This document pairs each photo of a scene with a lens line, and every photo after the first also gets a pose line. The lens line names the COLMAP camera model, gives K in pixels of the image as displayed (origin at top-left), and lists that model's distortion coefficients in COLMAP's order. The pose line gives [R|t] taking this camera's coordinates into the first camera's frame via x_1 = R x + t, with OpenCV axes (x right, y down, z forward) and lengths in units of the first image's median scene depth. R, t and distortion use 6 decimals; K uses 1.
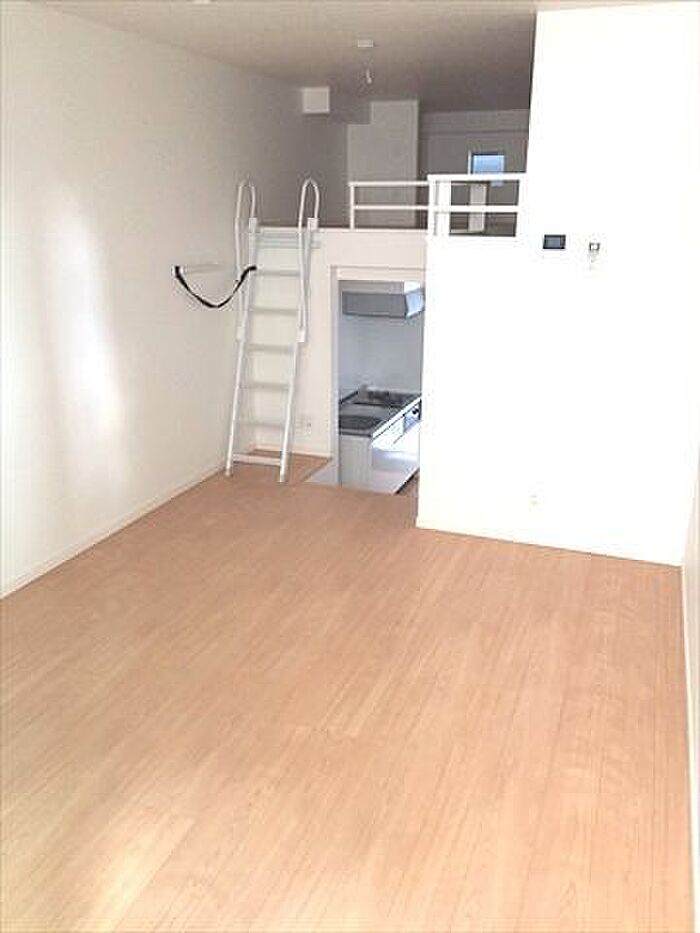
lens RADIAL K [[777.7, 0, 350.0], [0, 777.7, 466.5], [0, 0, 1]] dist [0.079049, -0.002013]
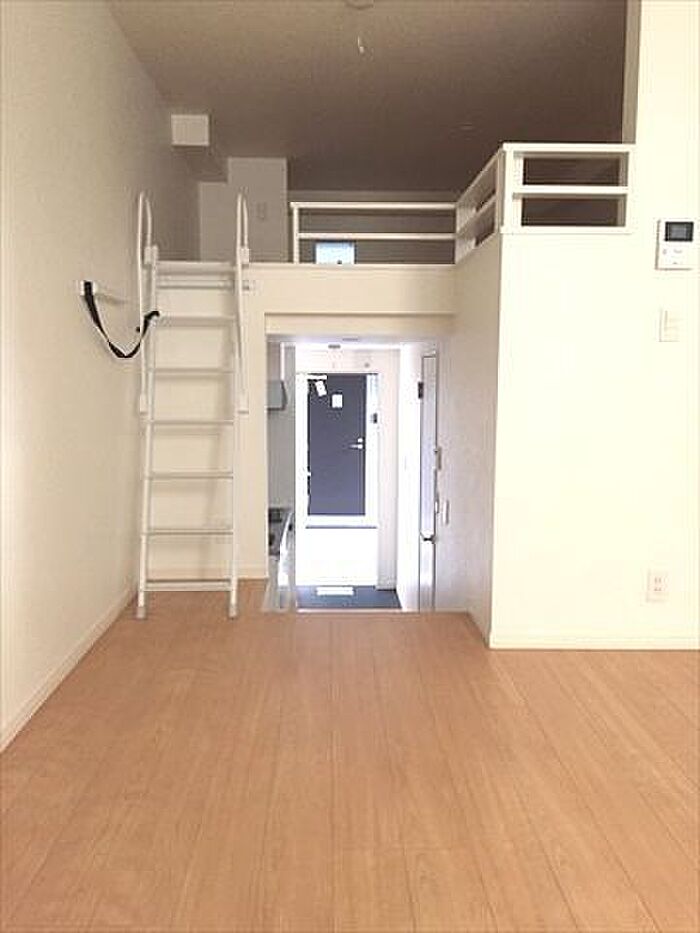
lens RADIAL K [[801.0, 0, 350.0], [0, 801.0, 466.5], [0, 0, 1]] dist [0.066731, 0.001052]
pose [[0.930993, -0.045580, 0.362179, -0.238408], [0.114155, 0.978764, -0.170263, 0.023722], [-0.346727, 0.199858, 0.916426, 0.318881]]
